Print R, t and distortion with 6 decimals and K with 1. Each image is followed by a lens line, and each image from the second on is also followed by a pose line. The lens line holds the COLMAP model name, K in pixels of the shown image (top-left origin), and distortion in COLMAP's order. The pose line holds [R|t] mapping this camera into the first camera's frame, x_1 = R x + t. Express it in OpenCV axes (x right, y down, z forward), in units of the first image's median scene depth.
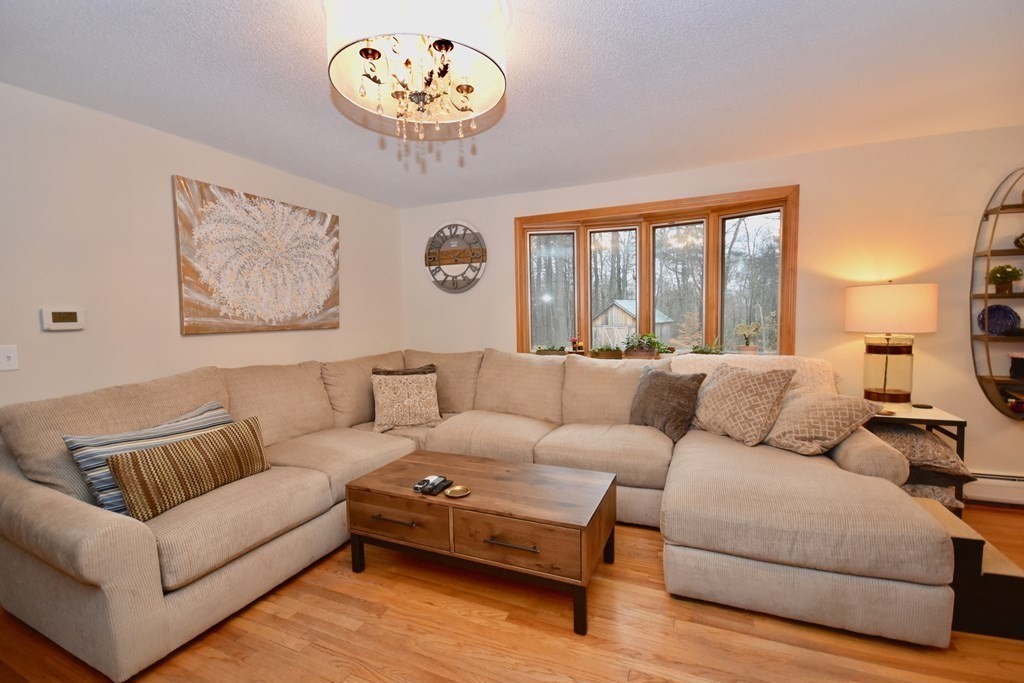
lens RADIAL K [[445.5, 0, 512.0], [0, 445.5, 341.5], [0, 0, 1]] dist [-0.002181, -0.000279]
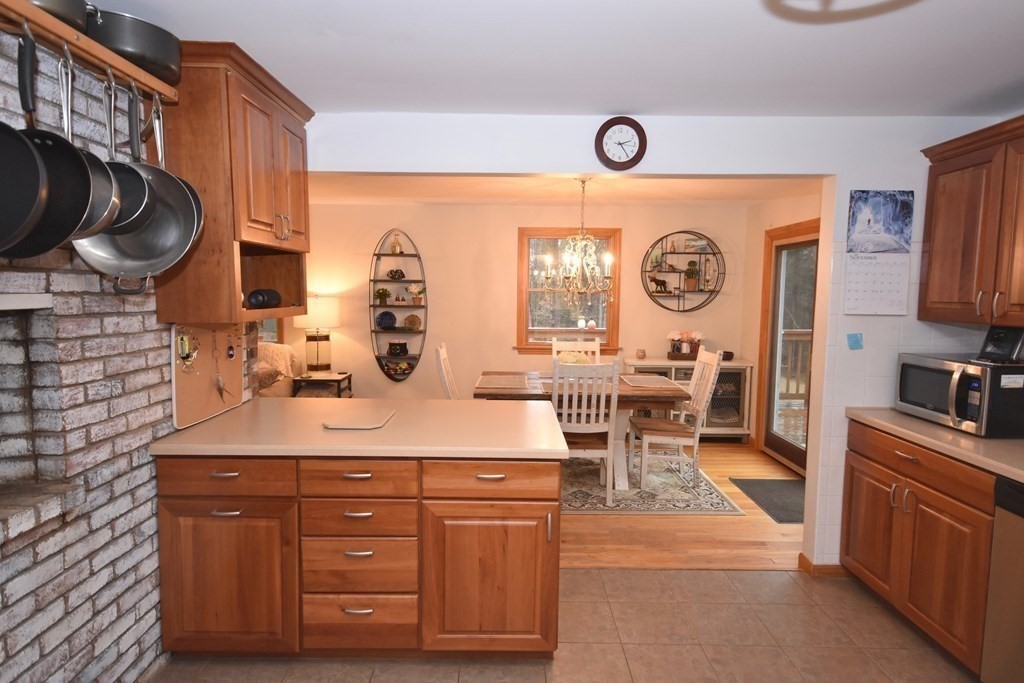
lens RADIAL K [[581.4, 0, 511.0], [0, 581.4, 347.8], [0, 0, 1]] dist [0.014866, 0.002117]
pose [[0.918677, -0.014815, 0.394733, 0.650194], [0.001352, 0.999409, 0.034363, -0.019339], [-0.395008, -0.031035, 0.918153, -1.168022]]
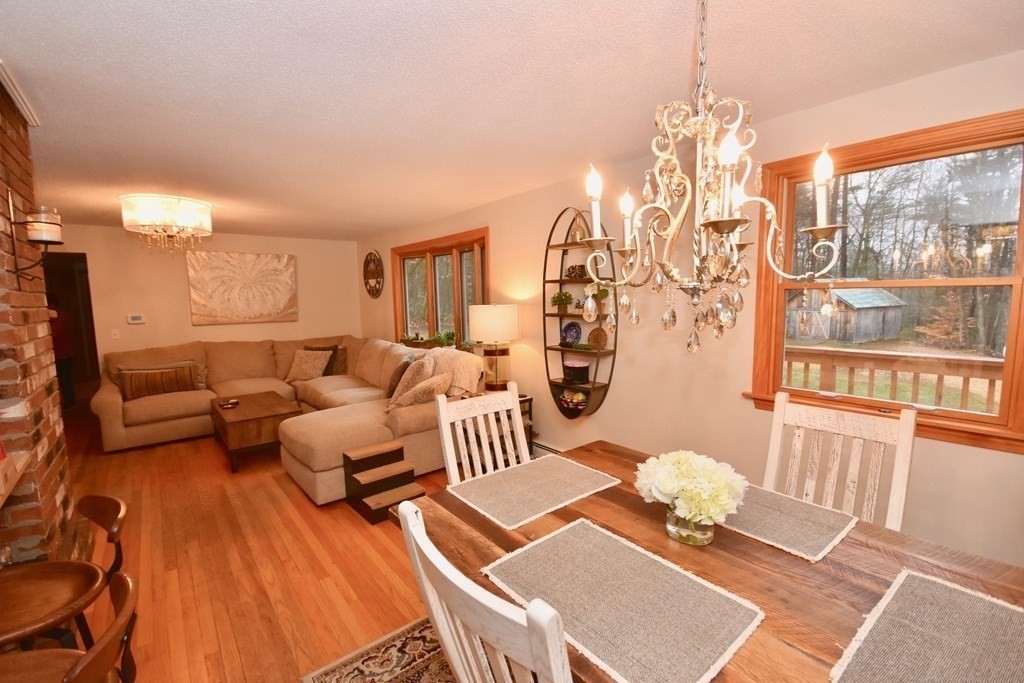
lens RADIAL K [[445.5, 0, 512.0], [0, 445.5, 341.5], [0, 0, 1]] dist [-0.002181, -0.000279]
pose [[0.889371, 0.049116, -0.454540, 1.501264], [-0.026489, 0.998078, 0.056019, -0.092097], [0.456418, -0.037782, 0.888963, -0.182954]]
